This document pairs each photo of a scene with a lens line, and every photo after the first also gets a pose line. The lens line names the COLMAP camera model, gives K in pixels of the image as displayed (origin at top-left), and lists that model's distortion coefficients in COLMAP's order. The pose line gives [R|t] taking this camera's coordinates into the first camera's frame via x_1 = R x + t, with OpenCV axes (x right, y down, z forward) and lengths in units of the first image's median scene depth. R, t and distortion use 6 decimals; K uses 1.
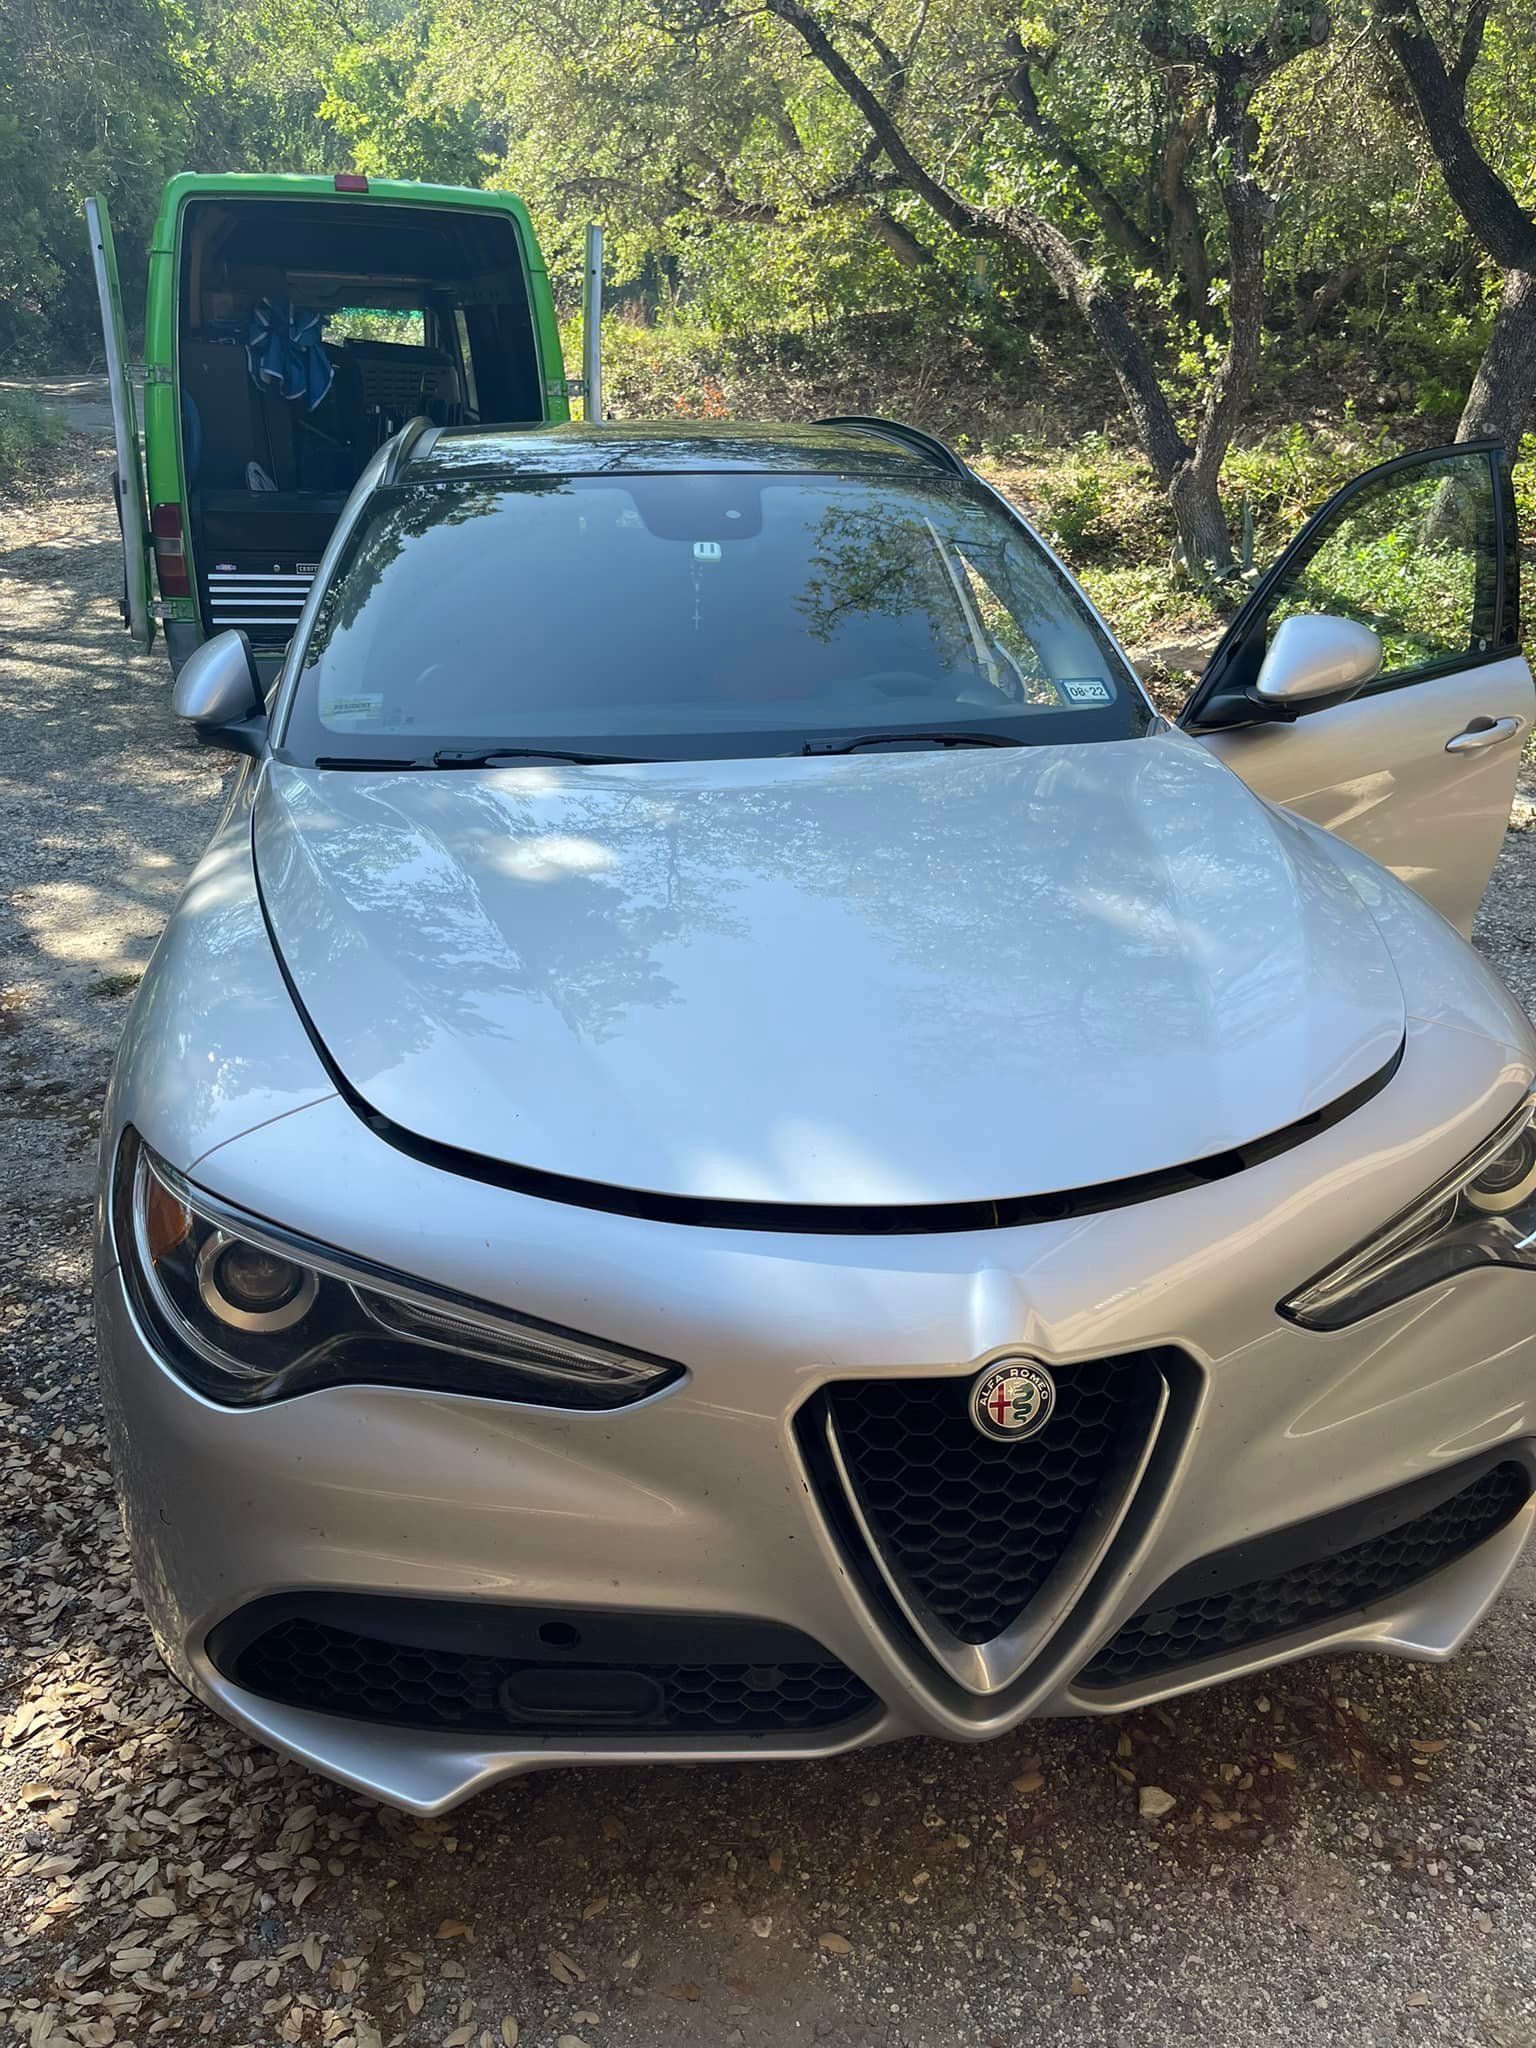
lens RADIAL K [[1525.5, 0, 764.0], [0, 1525.5, 1024.6], [0, 0, 1]] dist [0.106974, -0.129716]
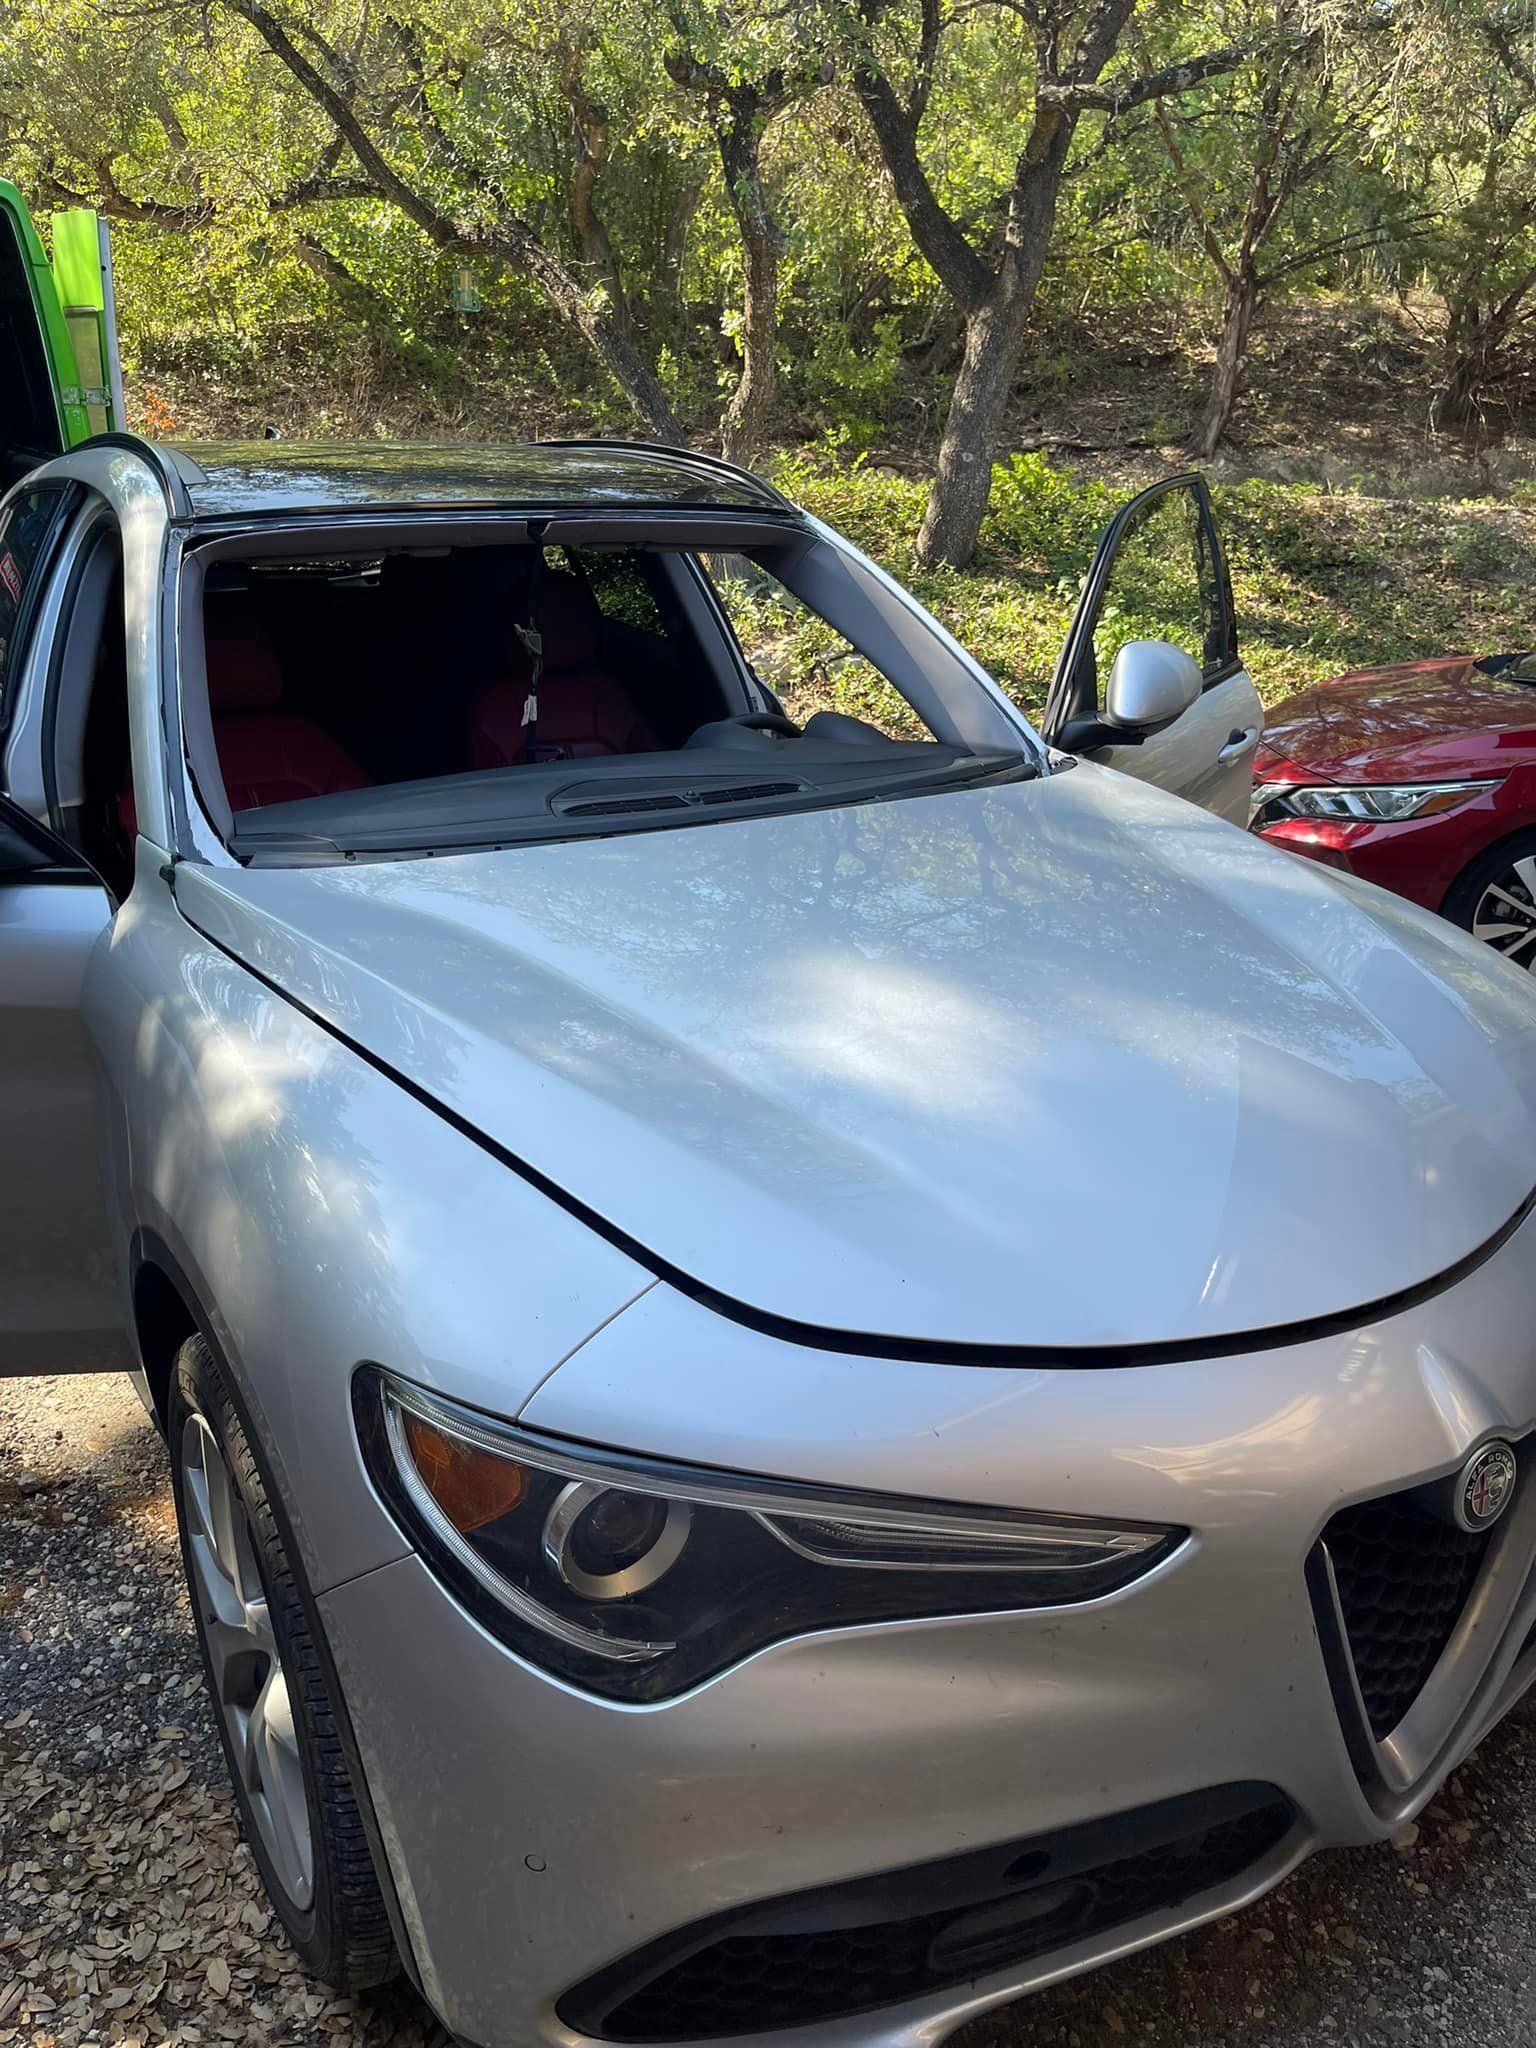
lens RADIAL K [[1525.5, 0, 764.0], [0, 1525.5, 1024.6], [0, 0, 1]] dist [0.106974, -0.129716]
pose [[0.932077, -0.118738, 0.342248, -0.114258], [0.122015, 0.992455, 0.012022, -0.021646], [-0.341094, 0.030554, 0.939533, 0.050503]]
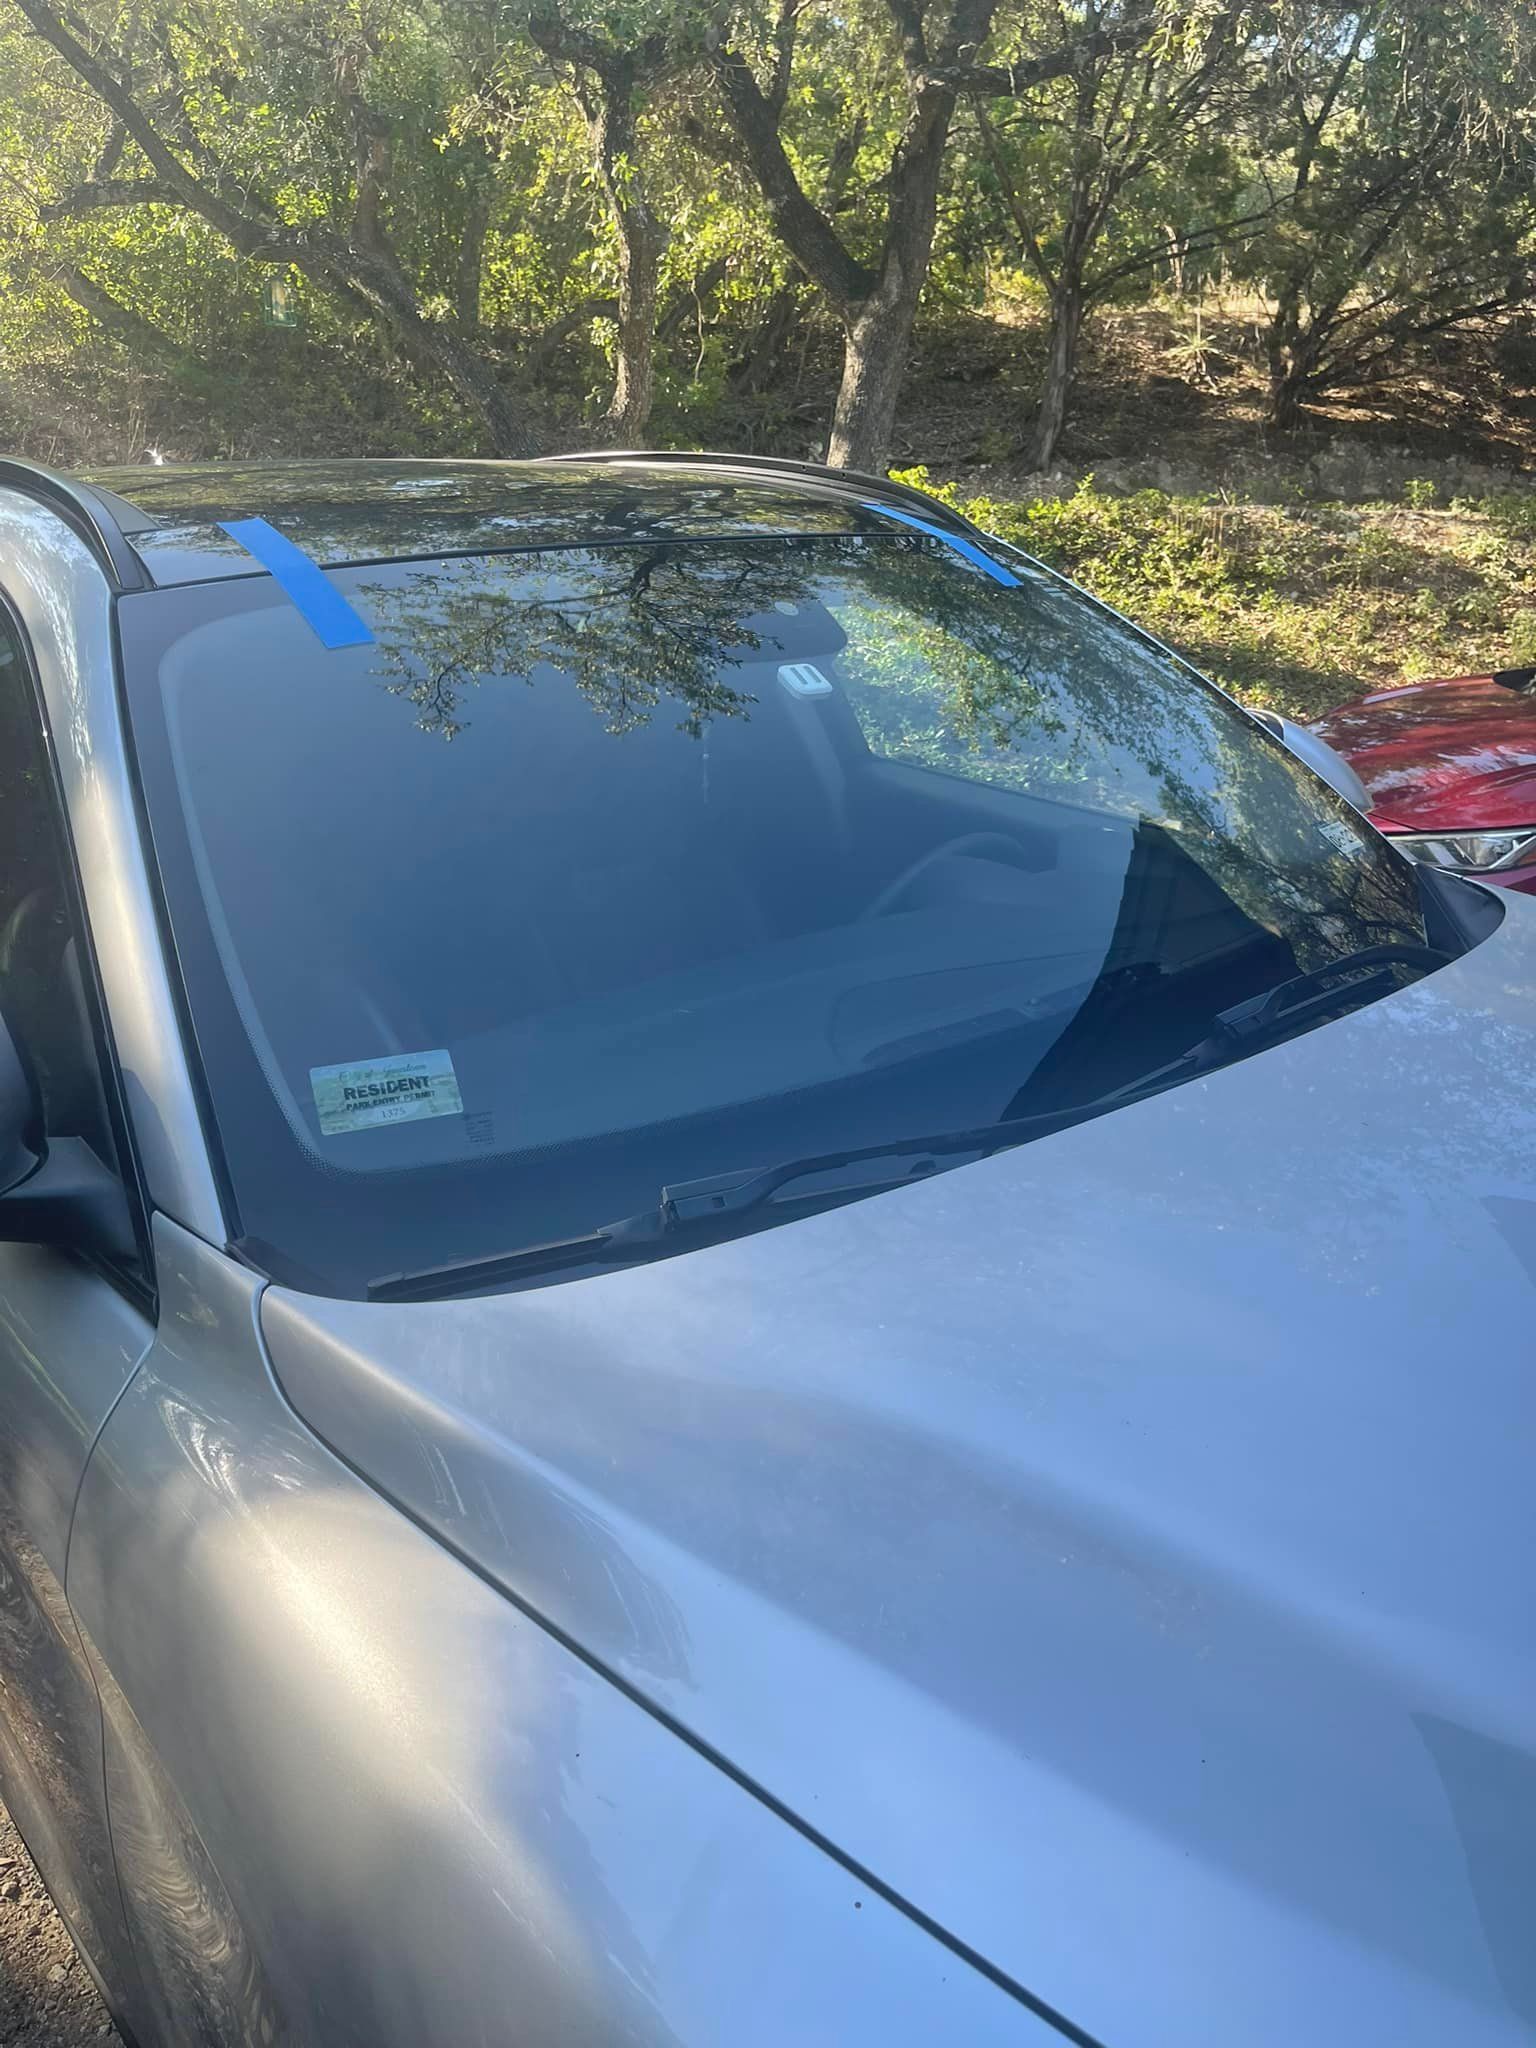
lens RADIAL K [[1525.5, 0, 764.0], [0, 1525.5, 1024.6], [0, 0, 1]] dist [0.106974, -0.129716]
pose [[0.873843, -0.179108, 0.452016, -0.132321], [0.192451, 0.981164, 0.016731, -0.079633], [-0.446498, 0.072371, 0.891853, 0.208913]]
